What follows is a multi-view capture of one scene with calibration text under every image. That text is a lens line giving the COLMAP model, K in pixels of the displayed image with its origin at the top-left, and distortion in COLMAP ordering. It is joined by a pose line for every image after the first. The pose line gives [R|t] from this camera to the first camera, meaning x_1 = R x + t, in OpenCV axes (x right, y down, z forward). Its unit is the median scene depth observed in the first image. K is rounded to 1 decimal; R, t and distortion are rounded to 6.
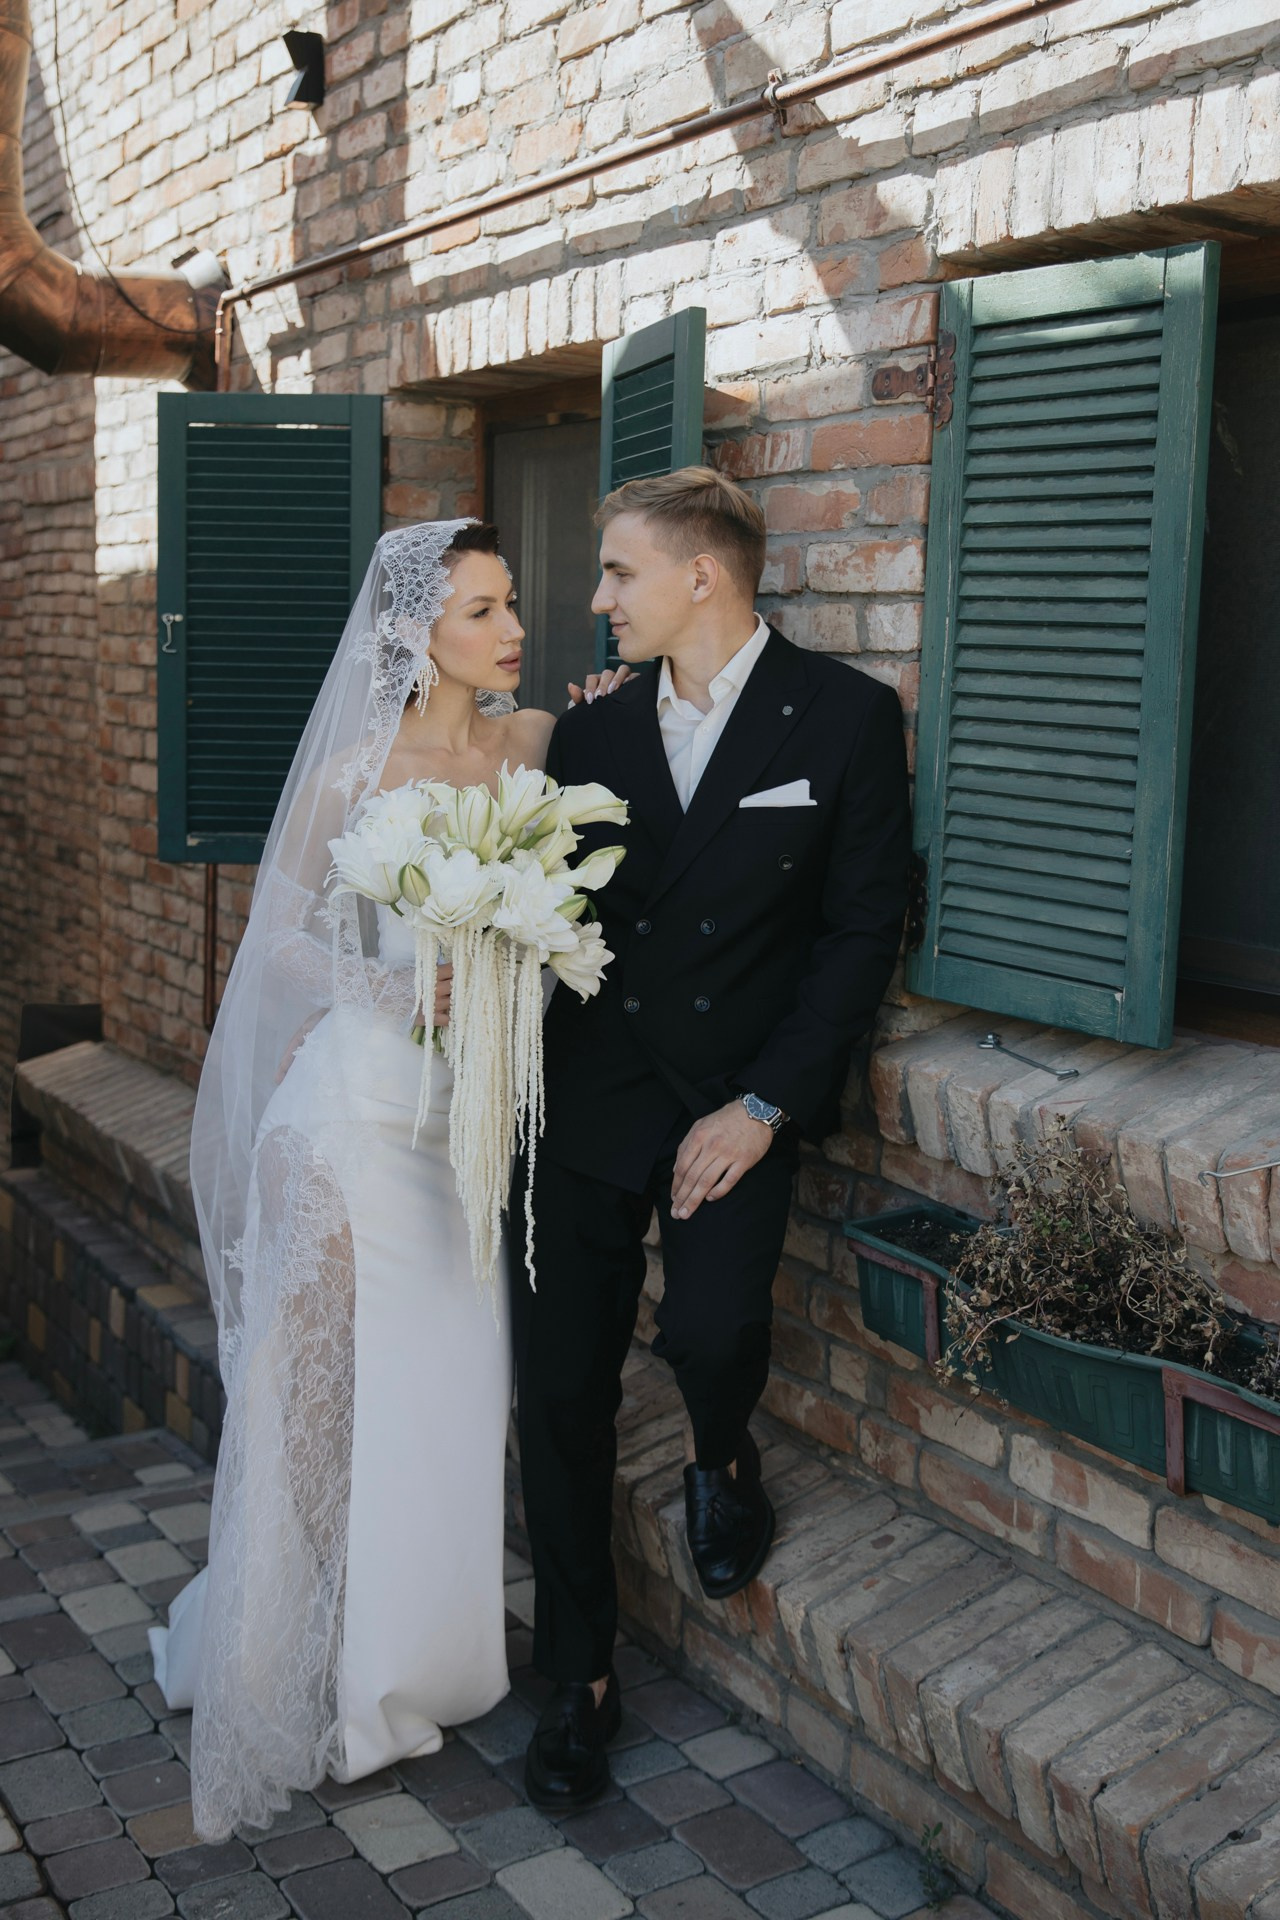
lens RADIAL K [[2103.2, 0, 732.2], [0, 2103.2, 908.1], [0, 0, 1]] dist [-0.022119, 0.000000]
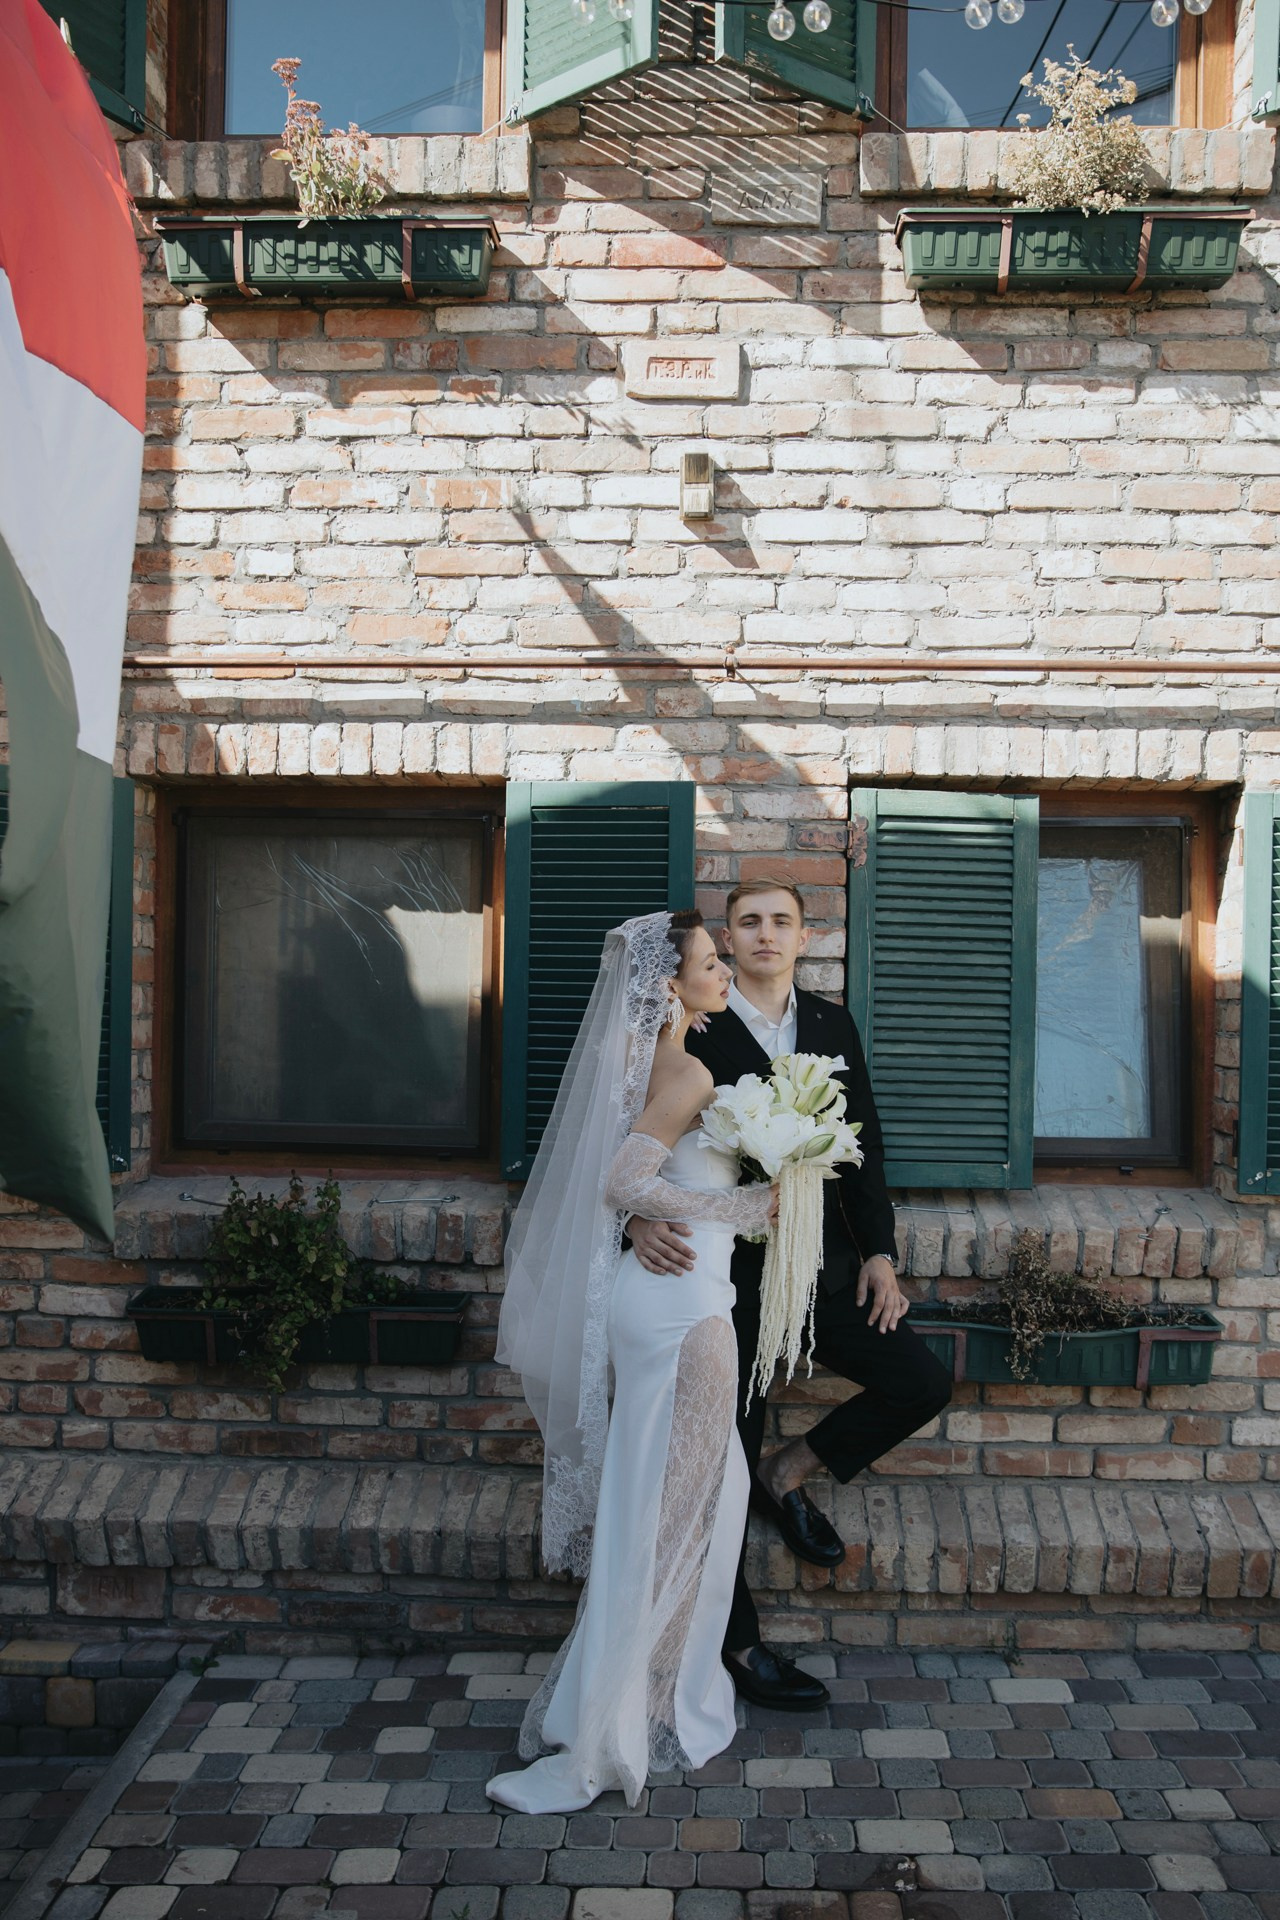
lens RADIAL K [[1604.8, 0, 644.2], [0, 1604.8, 1001.4], [0, 0, 1]] dist [-0.072692, 0.004472]
pose [[0.582055, -0.025725, 0.812742, -1.045258], [0.096542, 0.994616, -0.037657, -0.074829], [-0.807398, 0.100382, 0.581405, 0.334706]]
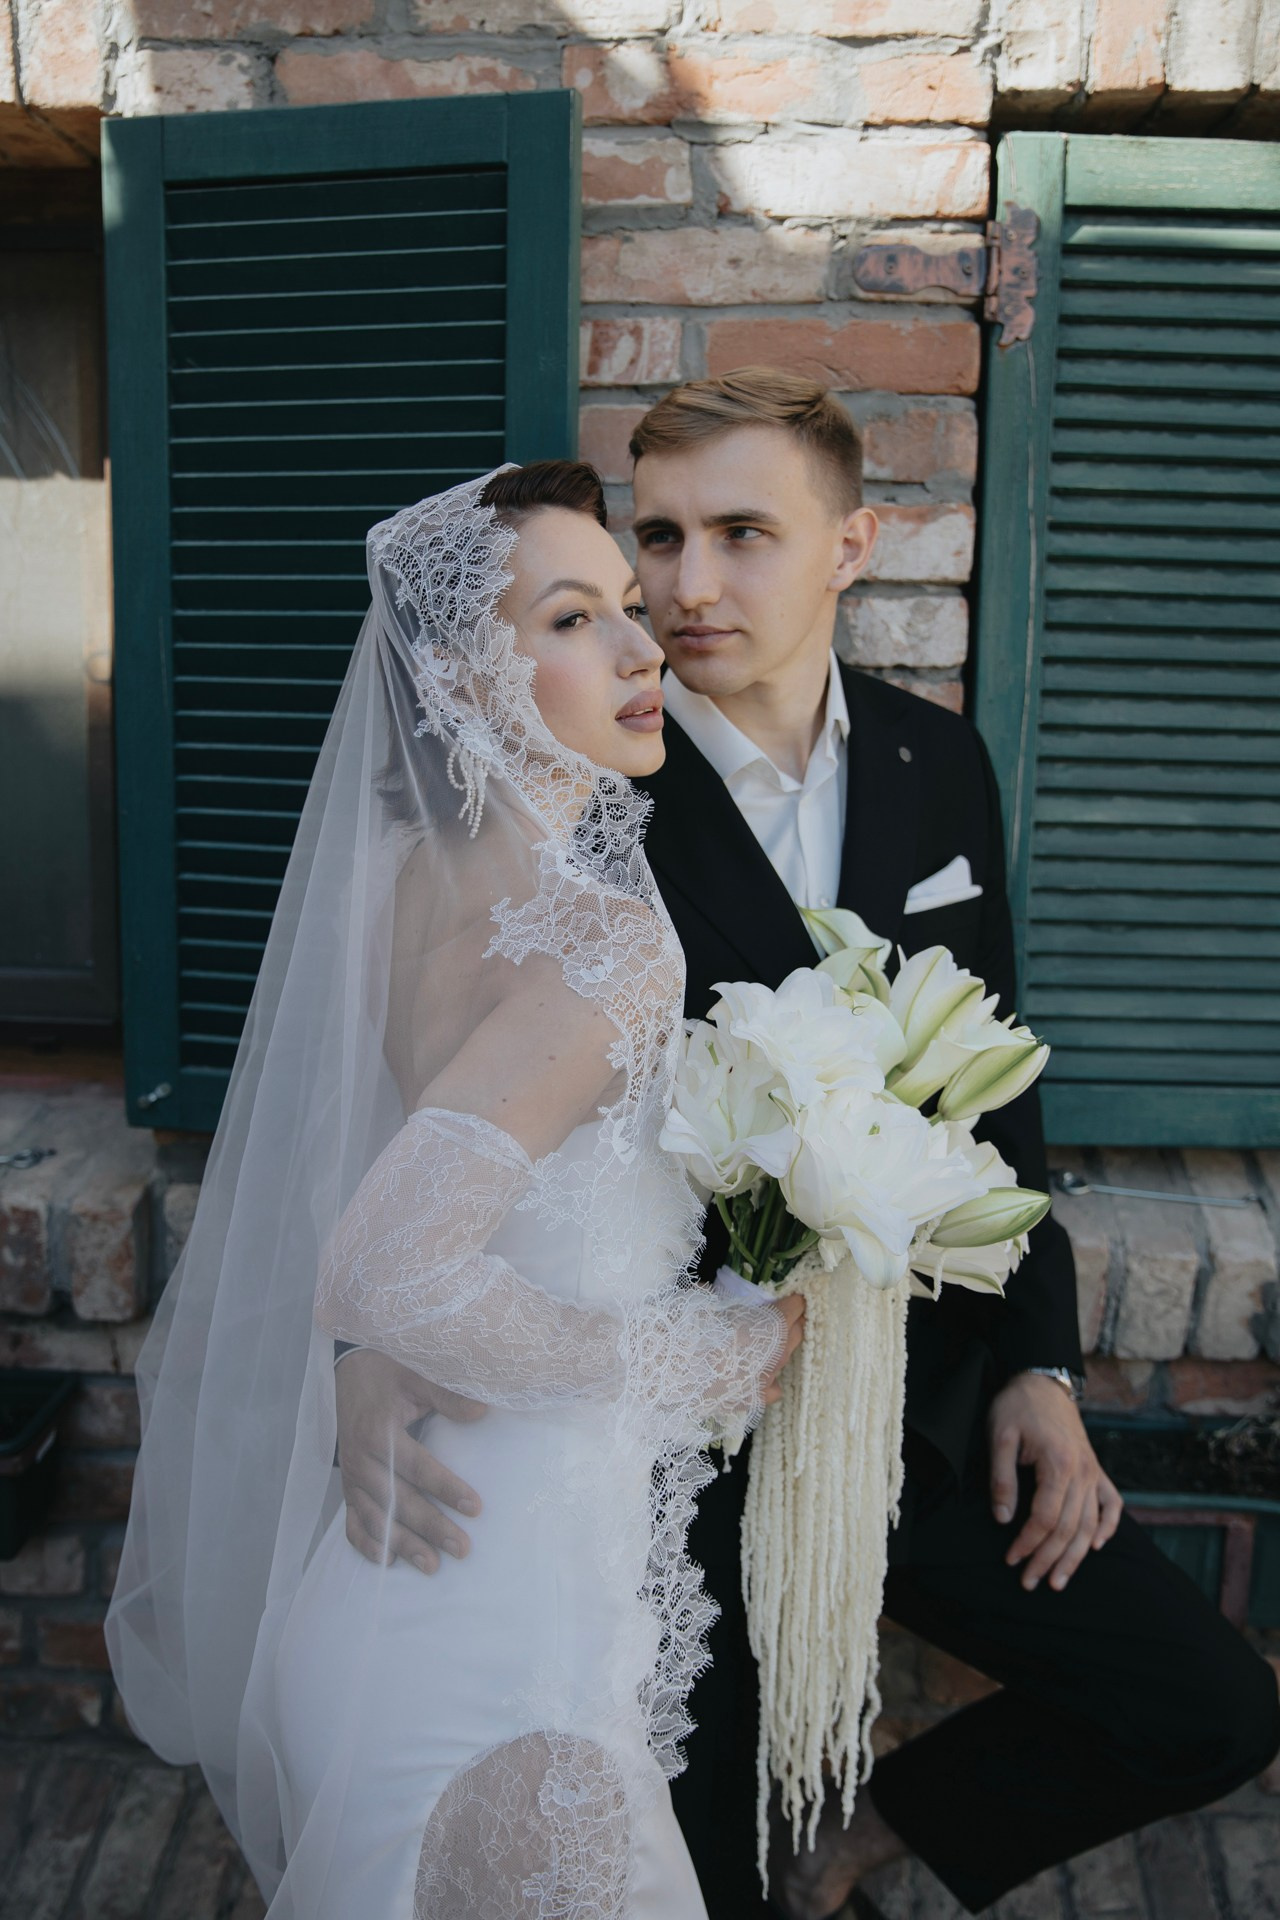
lens RADIAL K [[1860.5, 0, 637.4], [0, 1860.5, 950.1], [0, 0, 1]] dist [-0.007913, 0.000000]
pose [[0.601476, -0.149691, 0.784741, -0.456349], [0.096171, 0.988712, 0.114887, -0.104639], [-0.793081, 0.006368, 0.609083, 0.670269]]
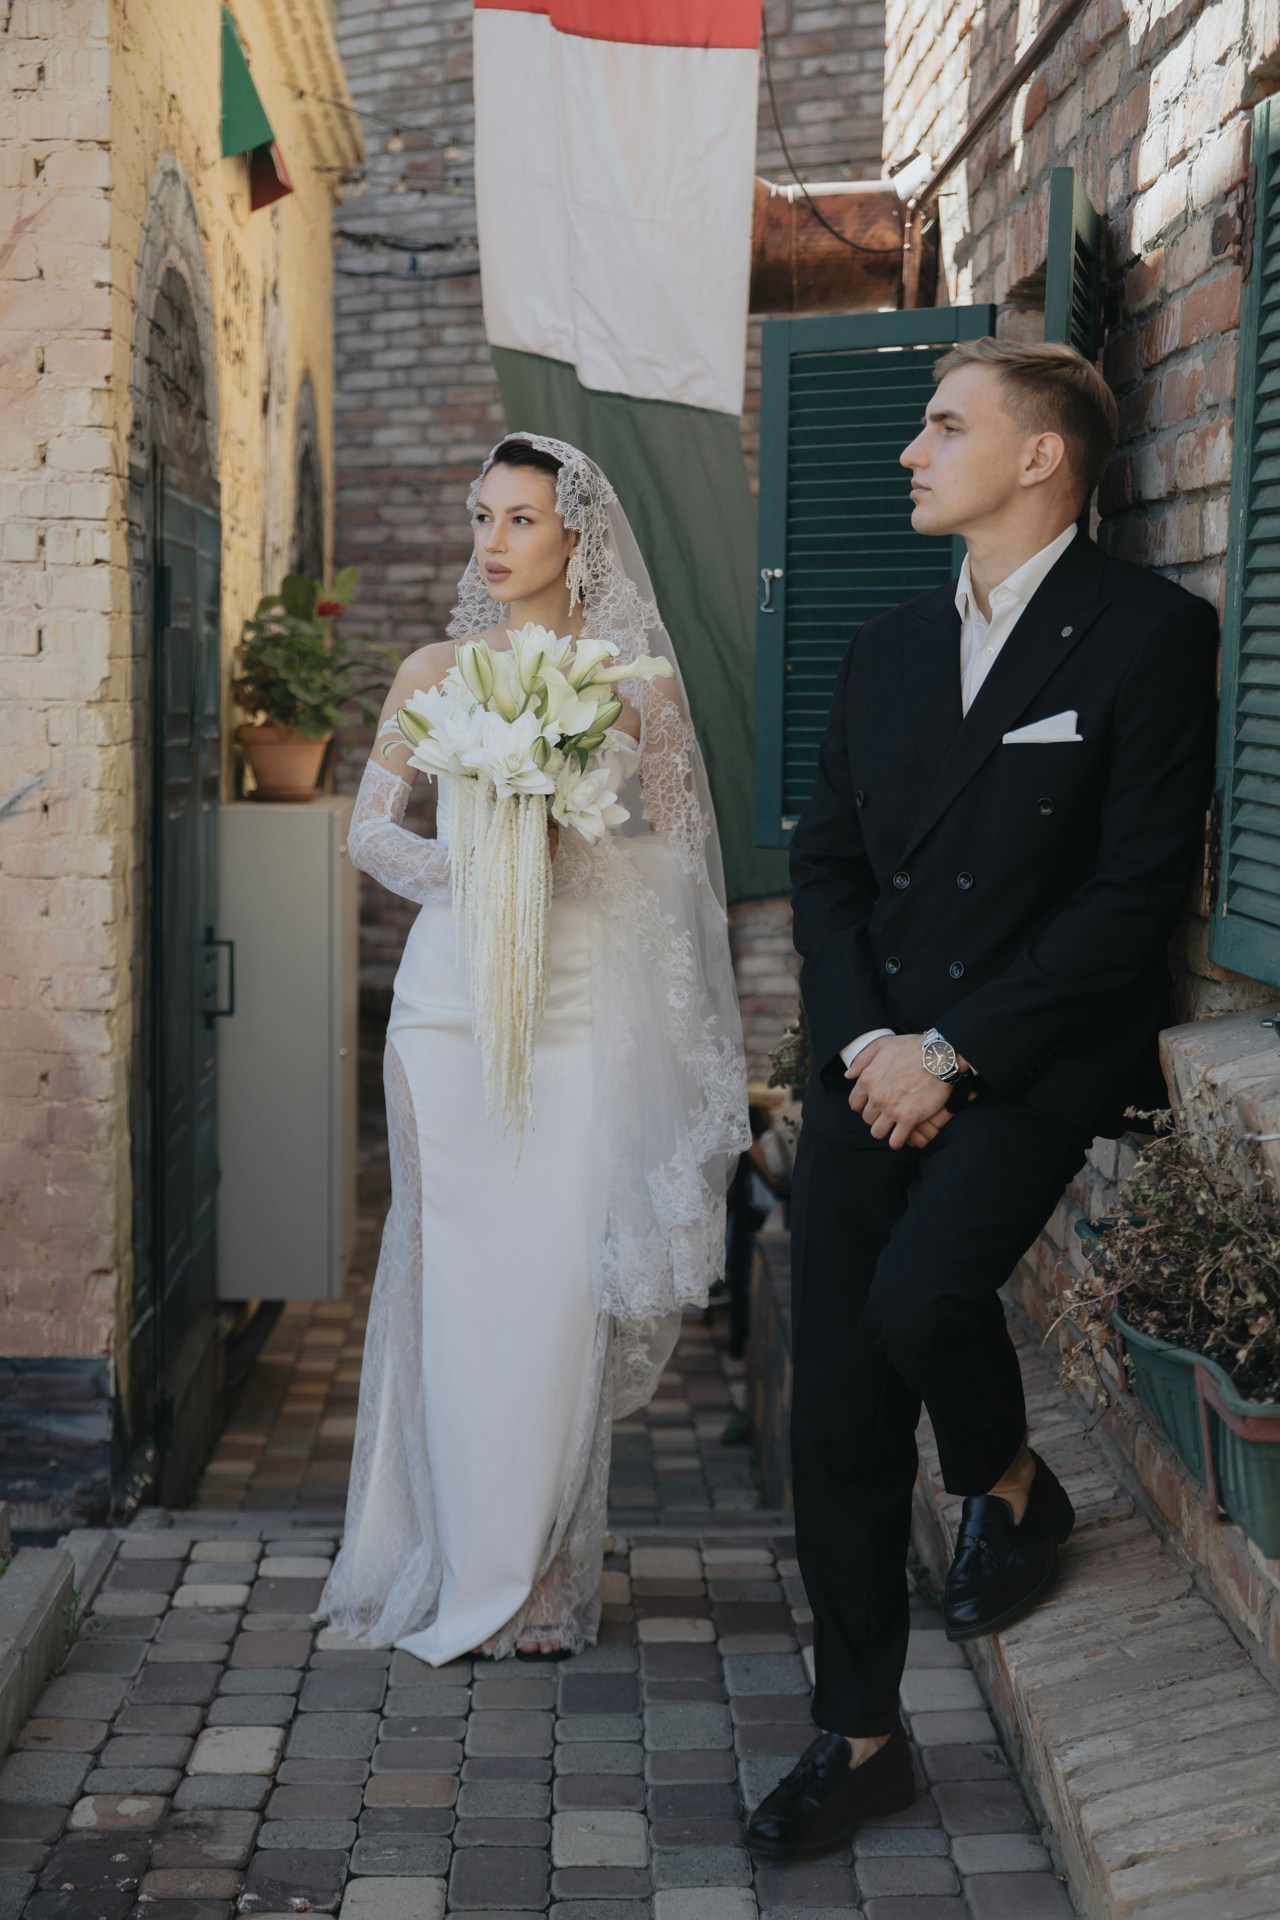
lens RADIAL K [[2855.9, 0, 639.8], [0, 2855.9, 944.6], [0, 0, 1]] dist [0.099983, 0.000000]
pose [[0.846588, 0.034273, -0.531144, 0.477202], [-0.051748, 0.998497, -0.018051, 0.063037], [0.529727, 0.042767, 0.847089, -0.082312]]
